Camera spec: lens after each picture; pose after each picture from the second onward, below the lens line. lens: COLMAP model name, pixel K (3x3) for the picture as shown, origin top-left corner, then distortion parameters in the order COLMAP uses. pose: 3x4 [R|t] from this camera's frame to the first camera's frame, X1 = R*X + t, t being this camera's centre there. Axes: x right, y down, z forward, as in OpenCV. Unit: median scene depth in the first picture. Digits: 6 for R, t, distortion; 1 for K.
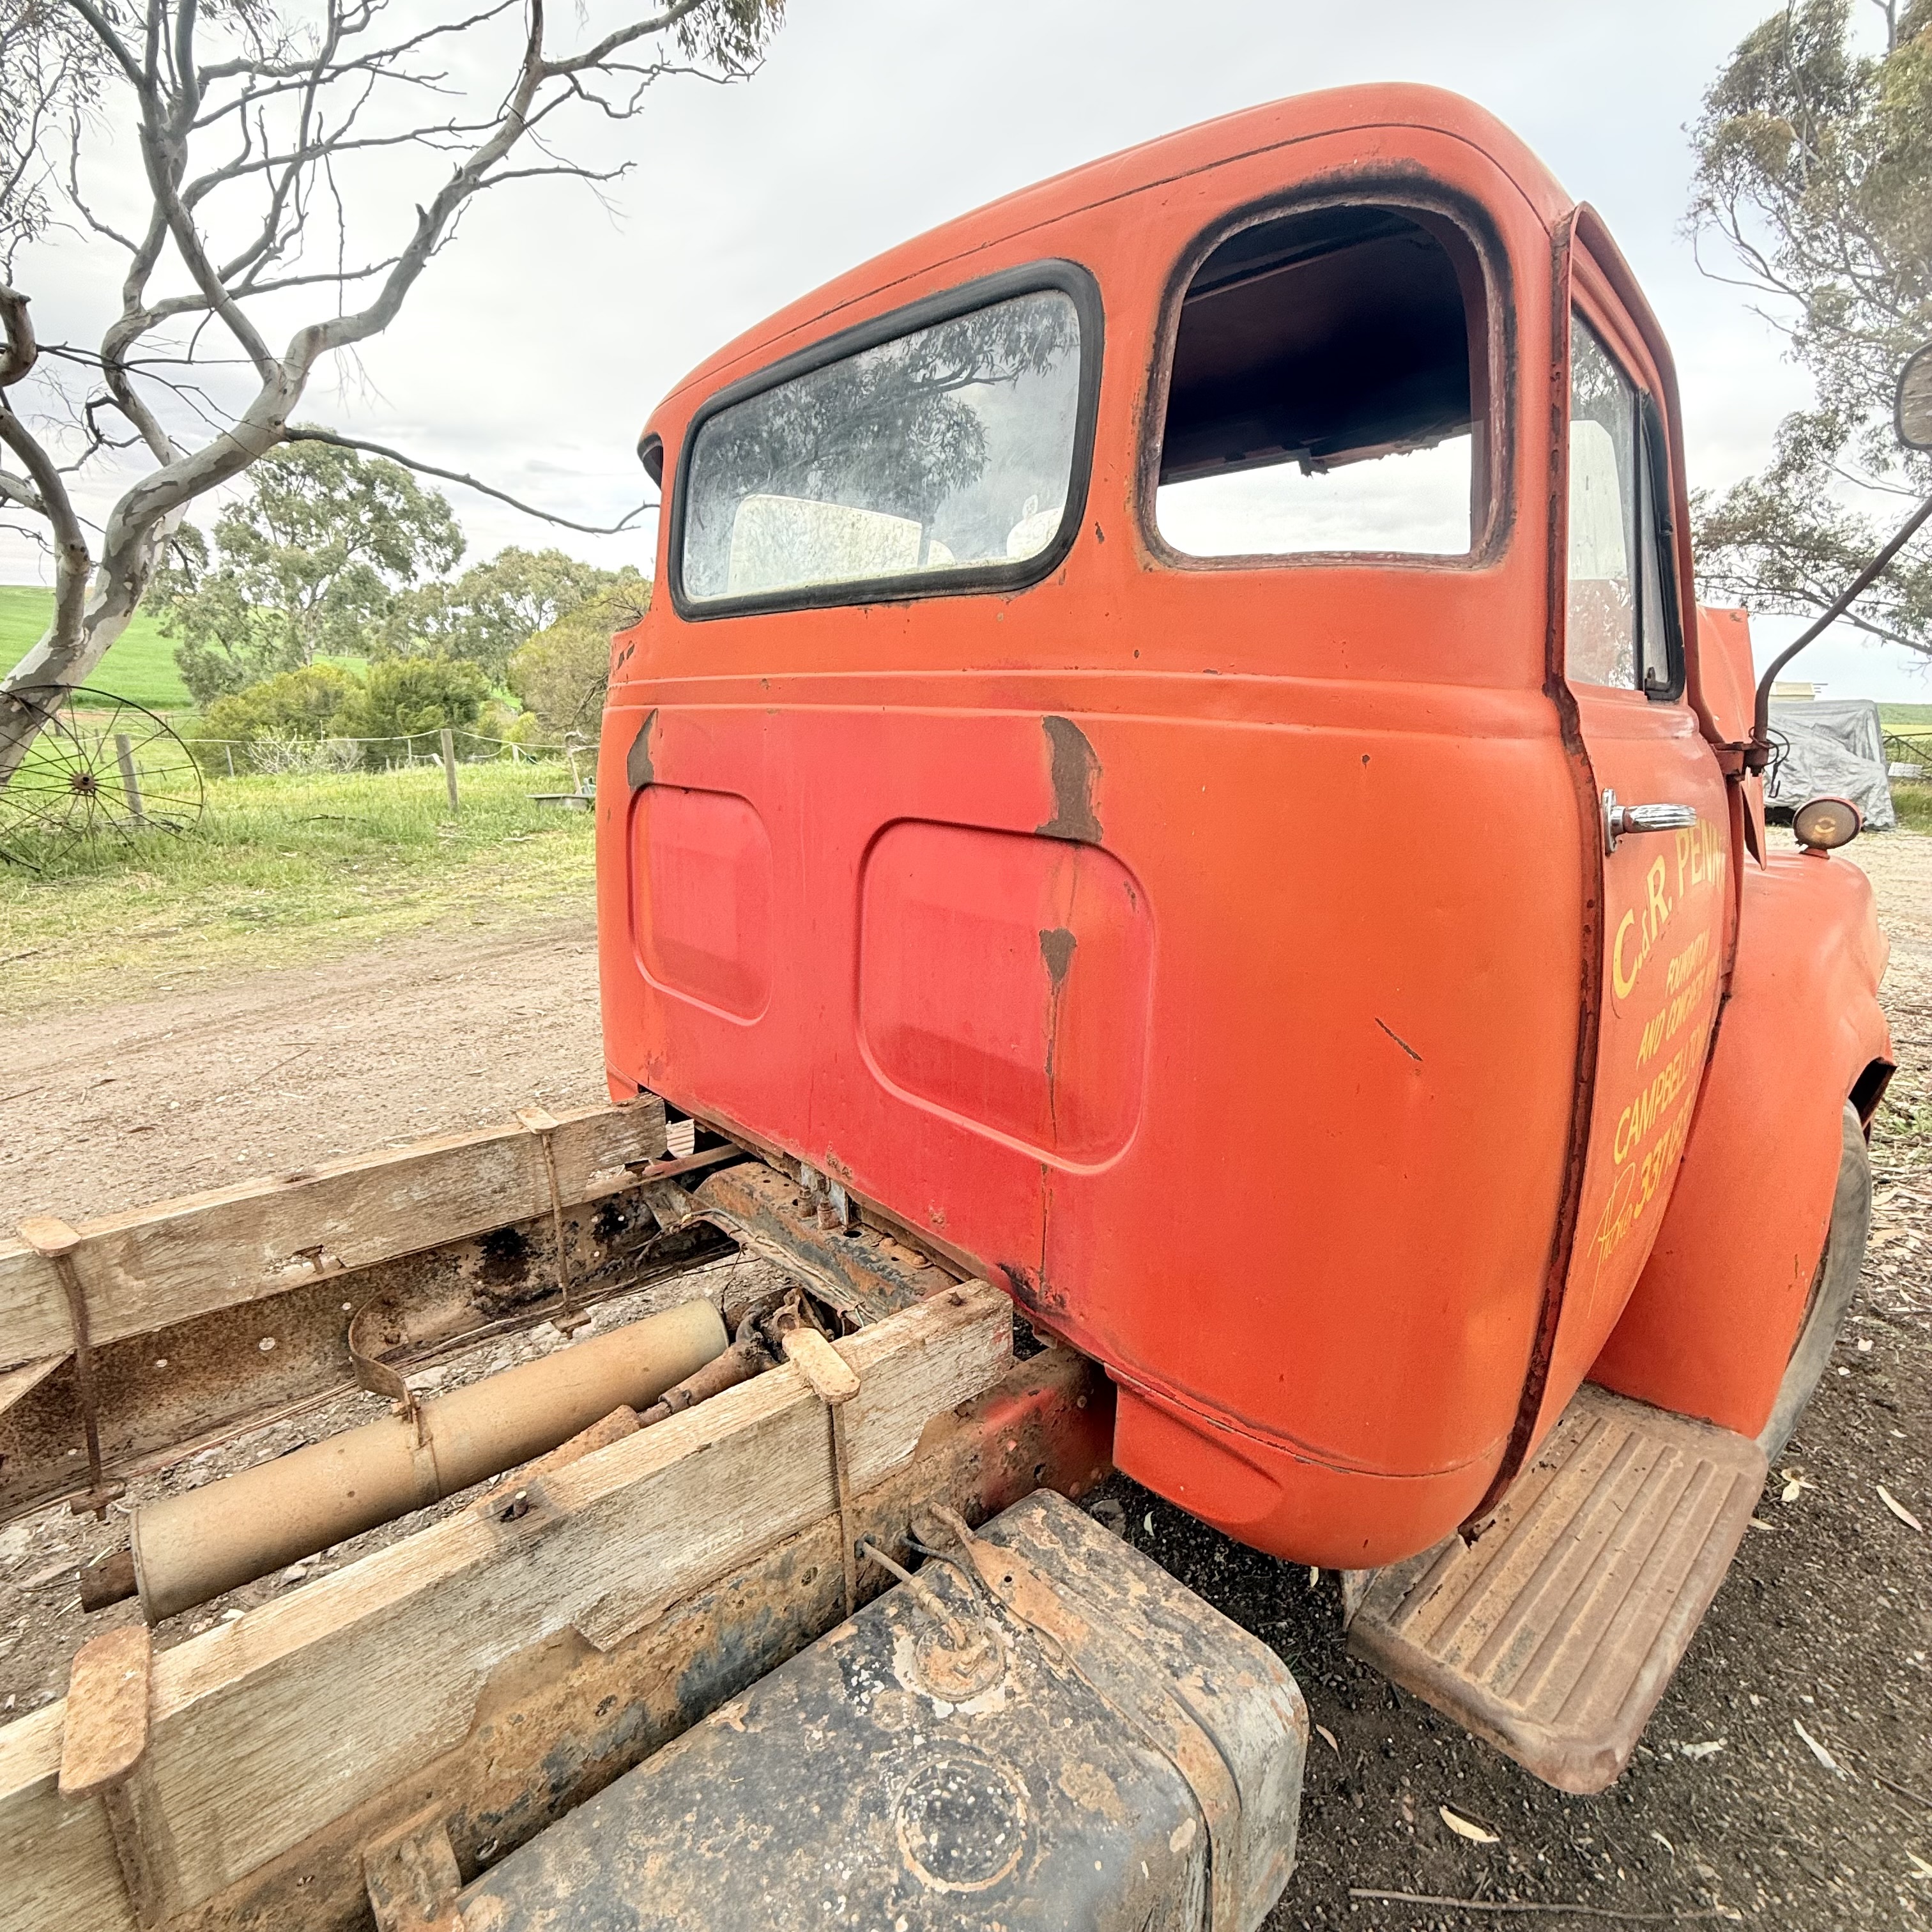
lens RADIAL K [[1024.3, 0, 966.0], [0, 1024.3, 966.0], [0, 0, 1]] dist [-0.002903, 0.001186]
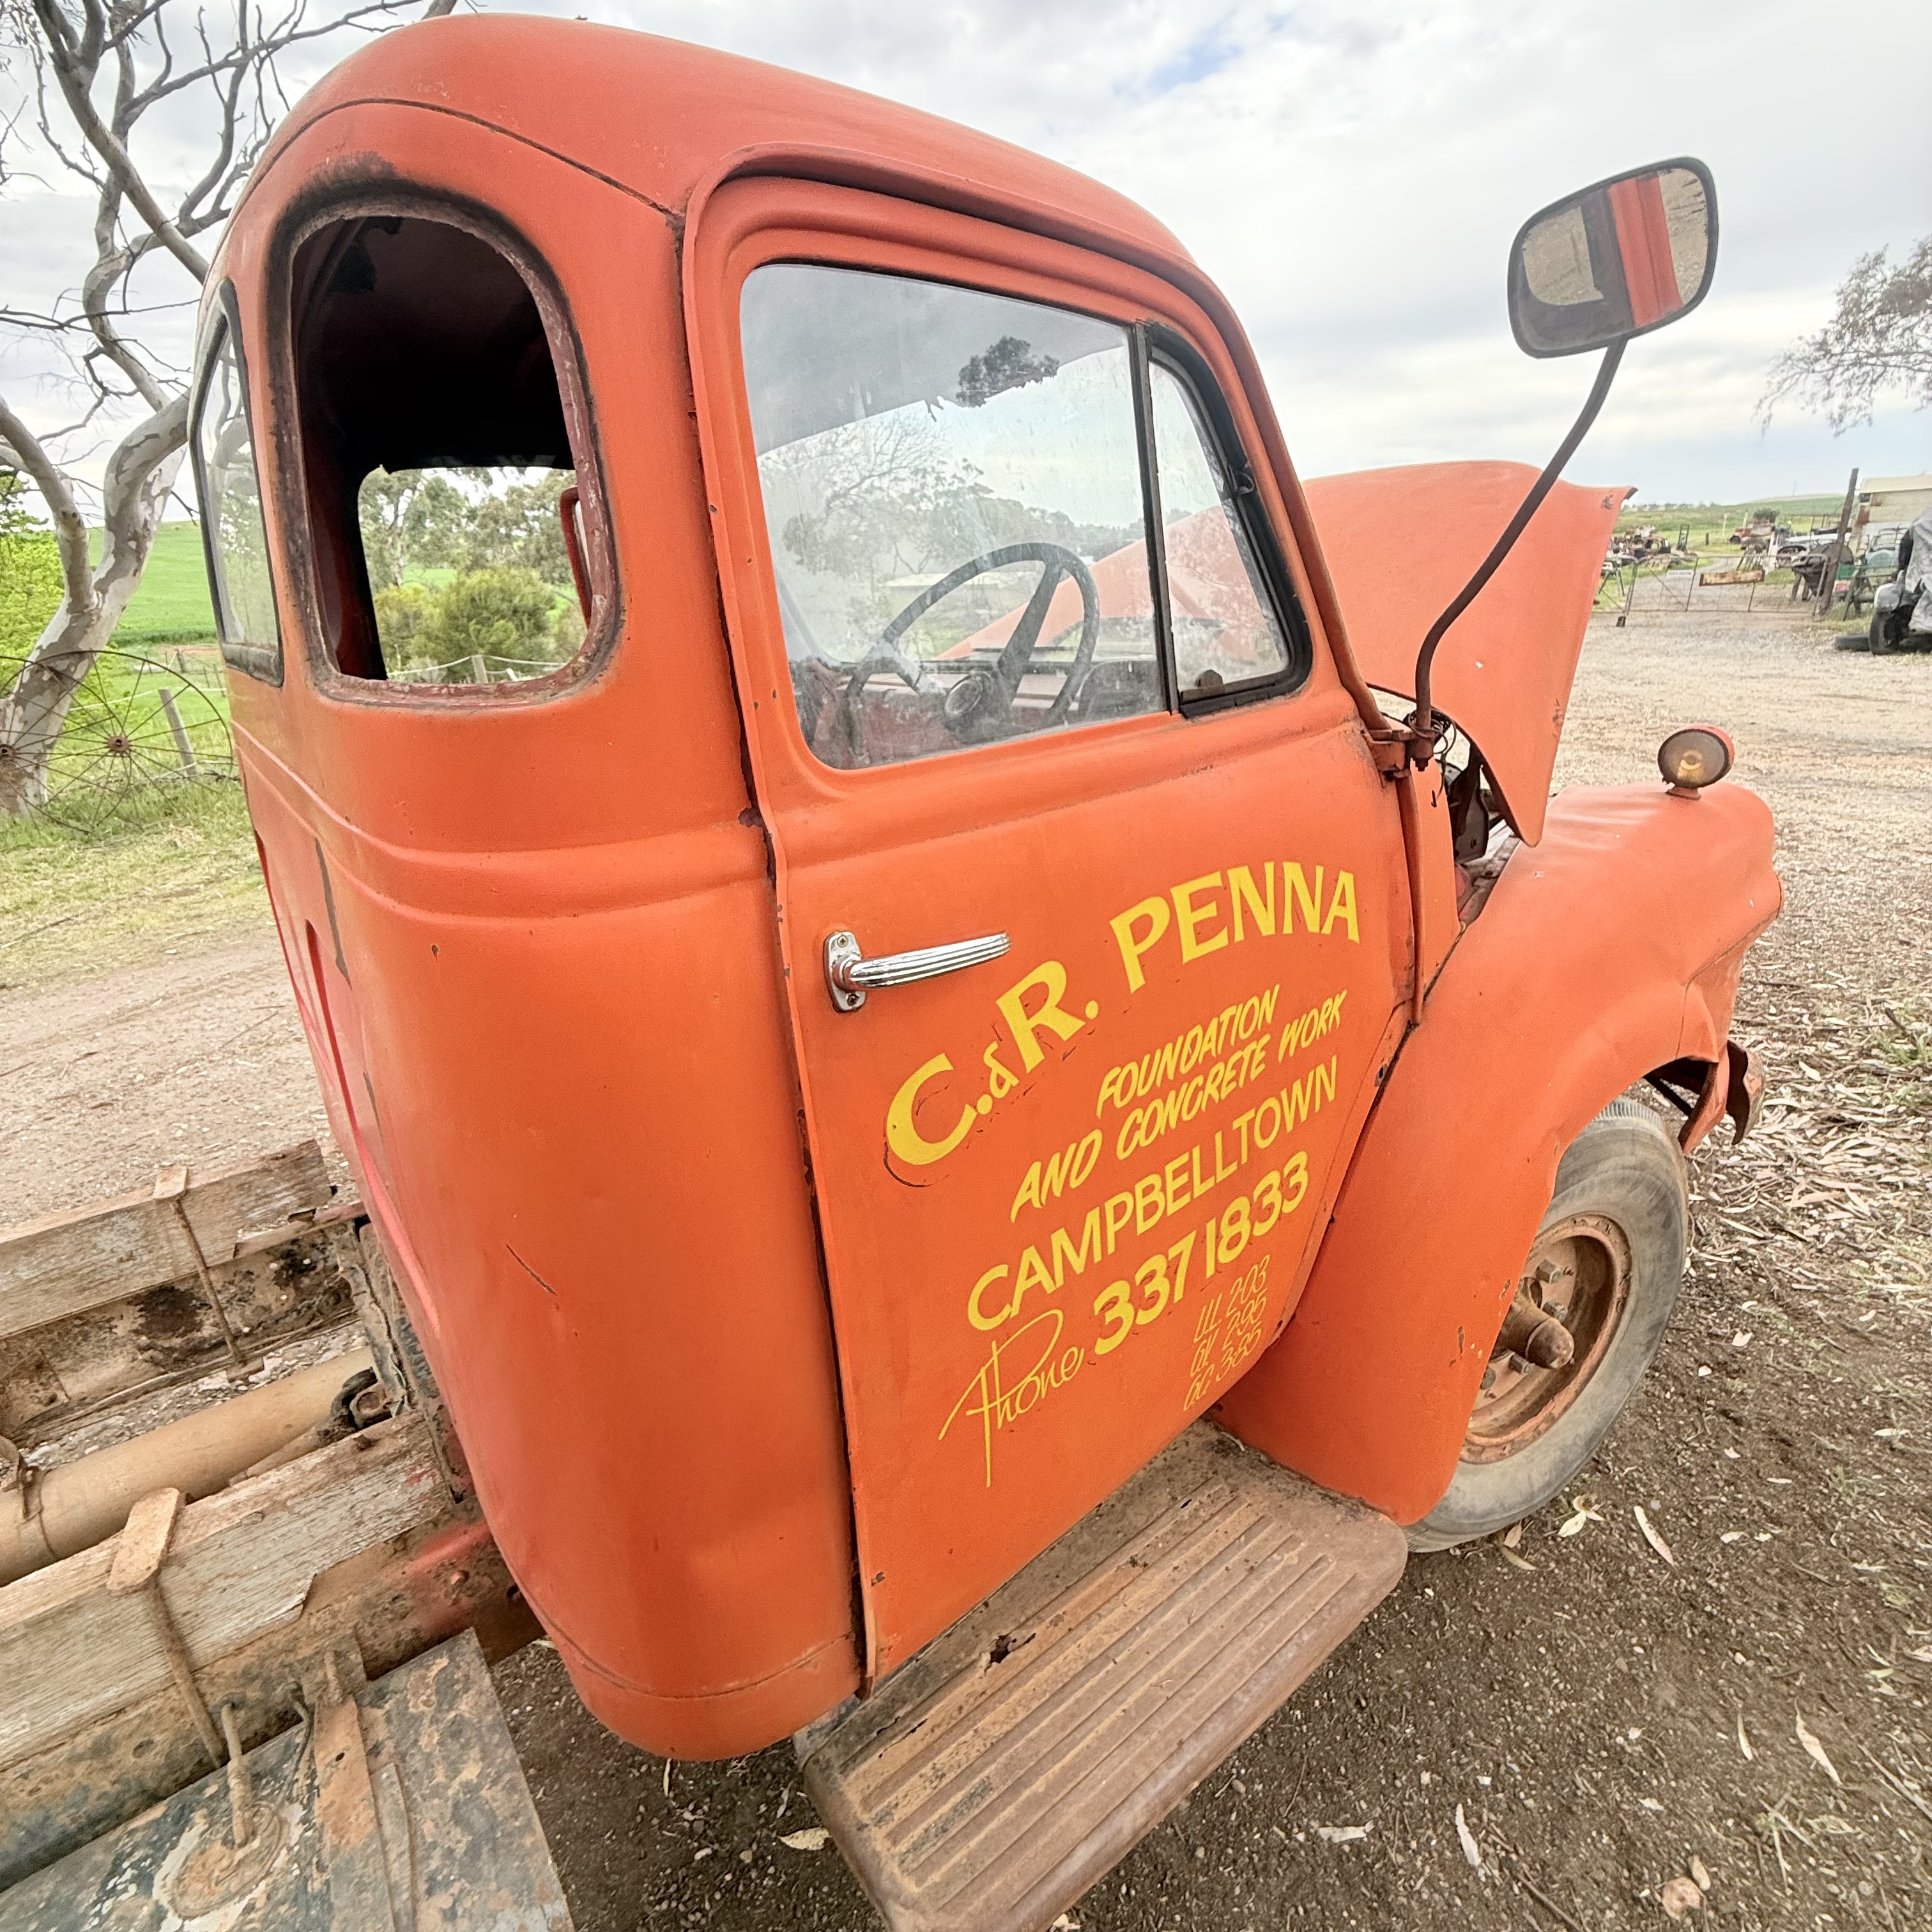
lens RADIAL K [[1026.1, 0, 966.0], [0, 1026.1, 966.0], [0, 0, 1]] dist [-0.003858, 0.001395]
pose [[0.993254, -0.038053, -0.109540, 0.431886], [0.050697, 0.992064, 0.115060, -0.125291], [0.104292, -0.119837, 0.987300, 0.113019]]
